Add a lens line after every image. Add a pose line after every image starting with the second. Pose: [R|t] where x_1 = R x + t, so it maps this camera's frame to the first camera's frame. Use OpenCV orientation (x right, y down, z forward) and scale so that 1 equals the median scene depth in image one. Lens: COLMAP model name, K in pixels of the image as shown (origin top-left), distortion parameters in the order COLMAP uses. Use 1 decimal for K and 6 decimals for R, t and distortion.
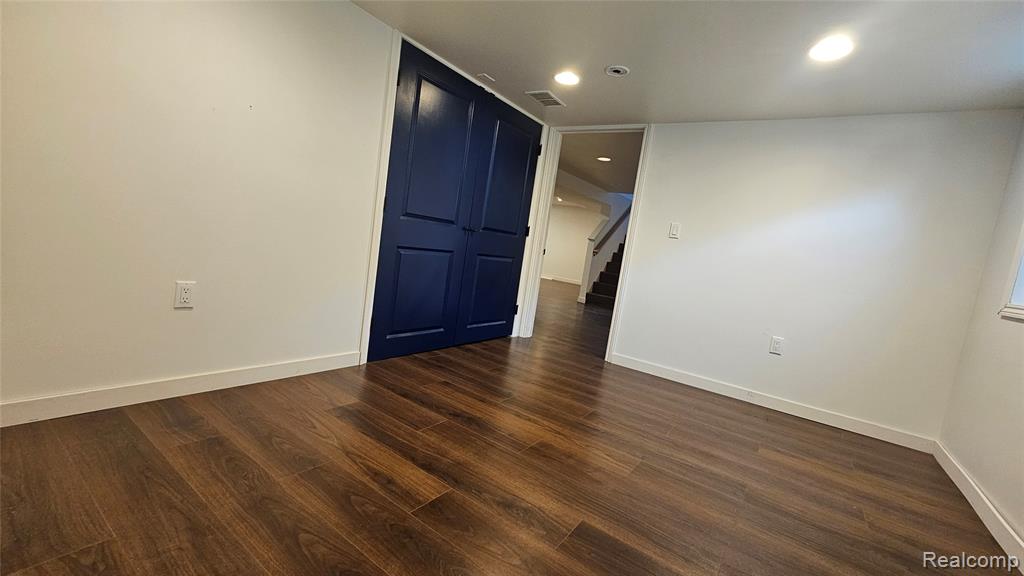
lens RADIAL K [[419.6, 0, 513.4], [0, 419.6, 286.4], [0, 0, 1]] dist [-0.000698, 0.000224]
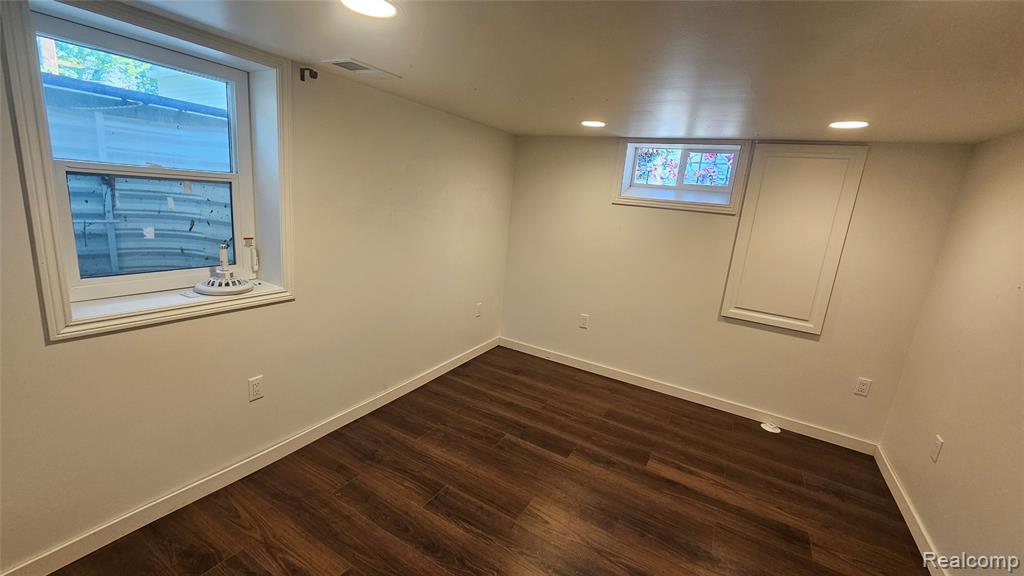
lens RADIAL K [[419.6, 0, 513.4], [0, 419.6, 286.4], [0, 0, 1]] dist [-0.000698, 0.000224]
pose [[-0.969134, -0.208317, -0.131850, 0.679059], [-0.238952, 0.925334, 0.294379, -0.515367], [0.060681, 0.316798, -0.946550, 2.150571]]
